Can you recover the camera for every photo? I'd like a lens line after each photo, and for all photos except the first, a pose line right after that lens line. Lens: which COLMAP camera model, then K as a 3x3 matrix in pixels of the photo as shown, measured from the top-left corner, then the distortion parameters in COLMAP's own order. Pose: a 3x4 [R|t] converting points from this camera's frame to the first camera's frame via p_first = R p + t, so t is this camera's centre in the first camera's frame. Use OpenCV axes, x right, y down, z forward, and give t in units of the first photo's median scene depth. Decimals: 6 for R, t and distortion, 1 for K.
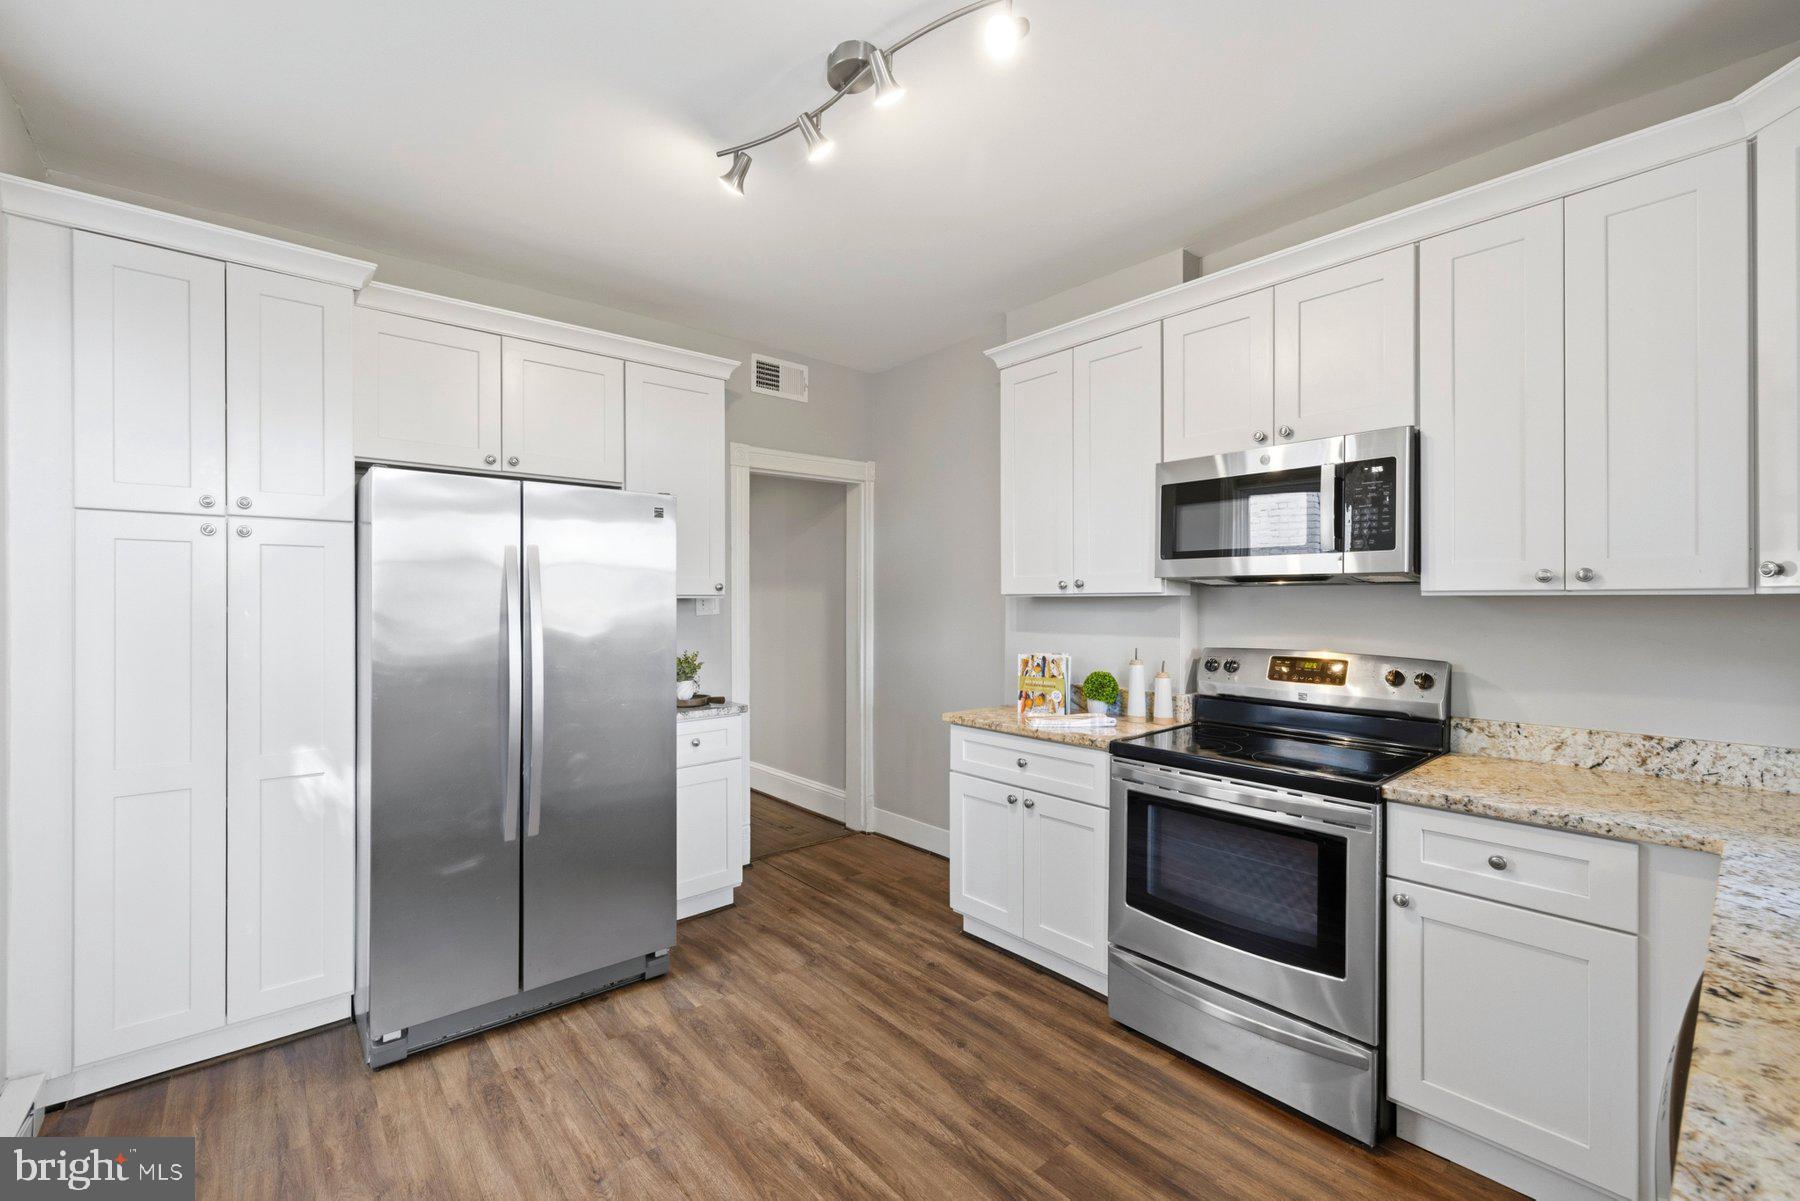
lens RADIAL K [[758.0, 0, 886.8], [0, 758.0, 597.4], [0, 0, 1]] dist [-0.000098, 0.001164]
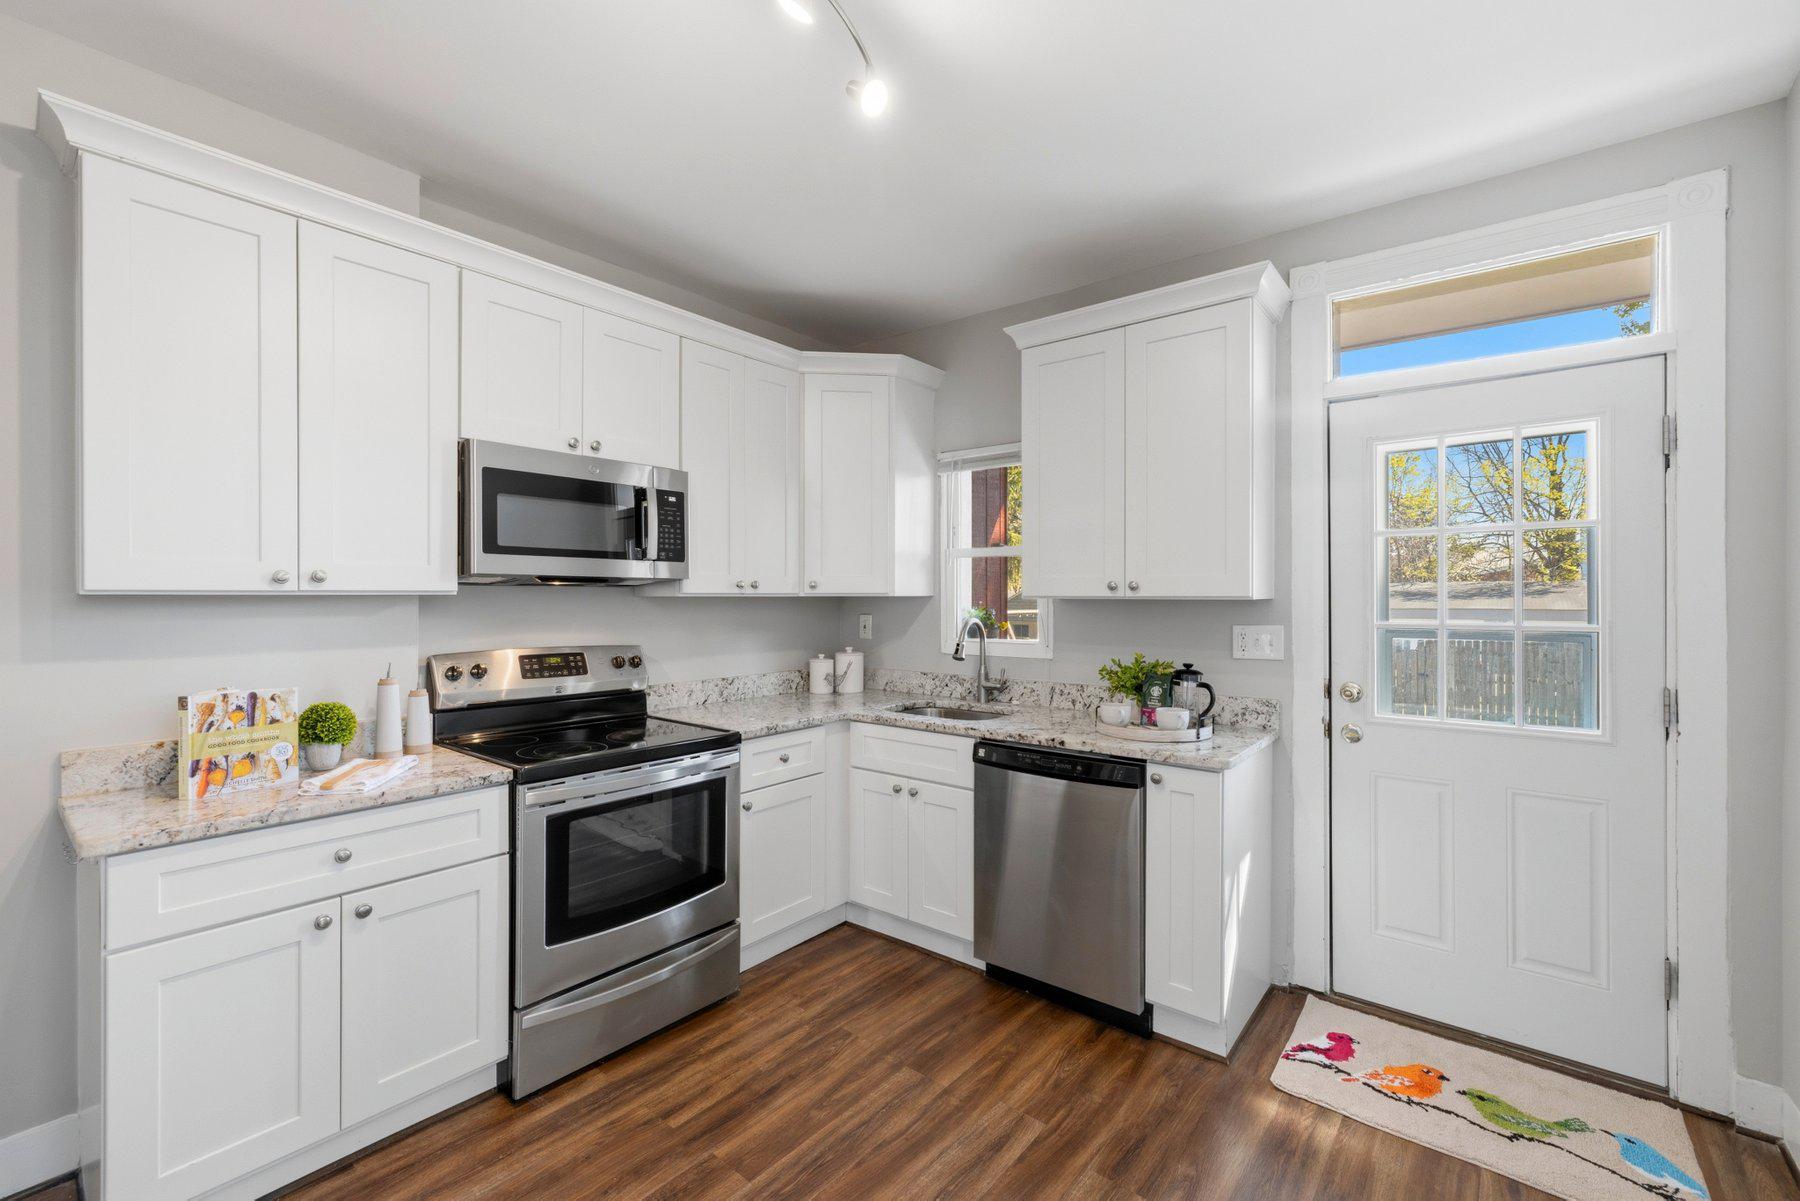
lens RADIAL K [[758.0, 0, 893.1], [0, 758.0, 596.4], [0, 0, 1]] dist [-0.000098, 0.001164]
pose [[-0.182556, 0.003530, 0.983189, -0.486293], [-0.003082, 0.999987, -0.004162, 0.001554], [-0.983191, -0.003790, -0.182543, 0.601932]]
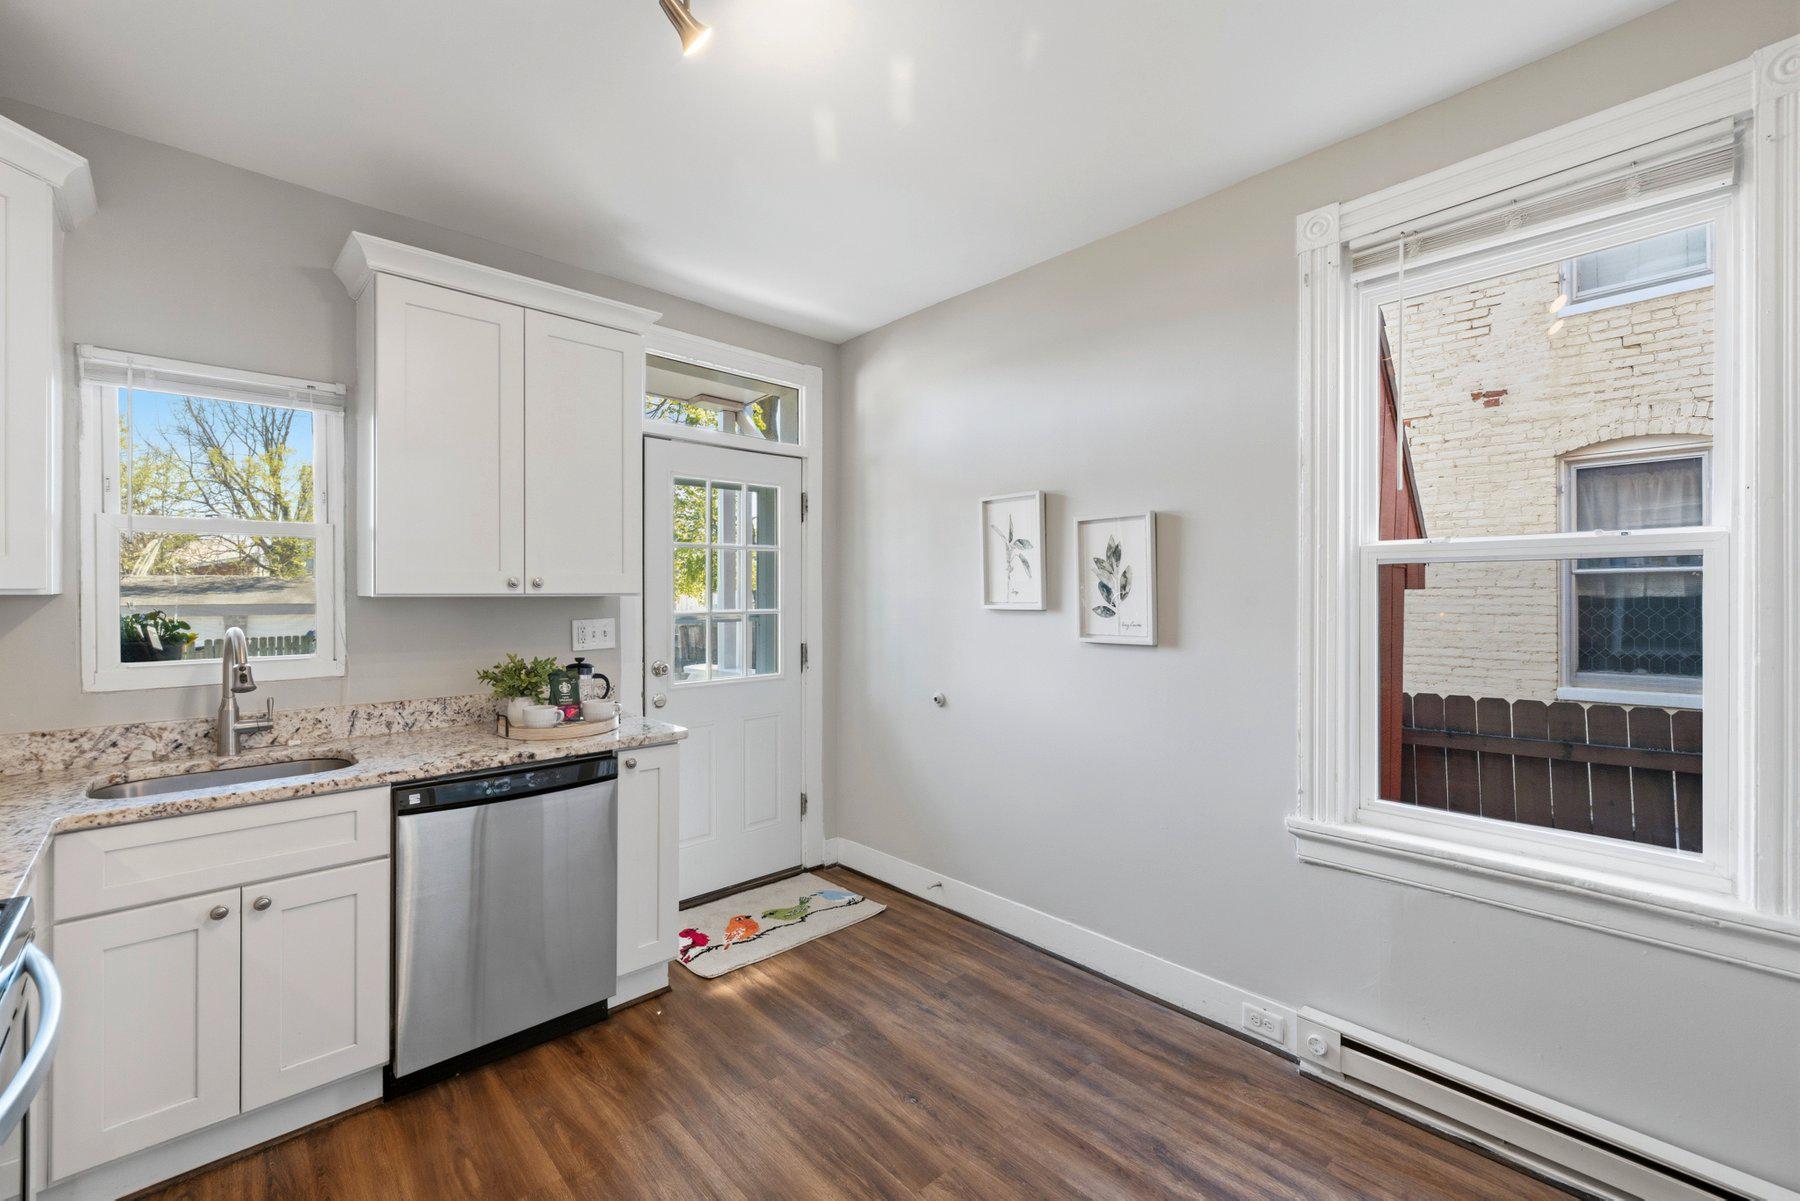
lens RADIAL K [[758.0, 0, 898.4], [0, 758.0, 592.6], [0, 0, 1]] dist [-0.000098, 0.001164]
pose [[-0.998545, 0.003672, -0.053805, 0.281783], [0.003732, 0.999993, -0.001017, -0.003905], [0.053801, -0.001217, -0.998551, 1.327313]]
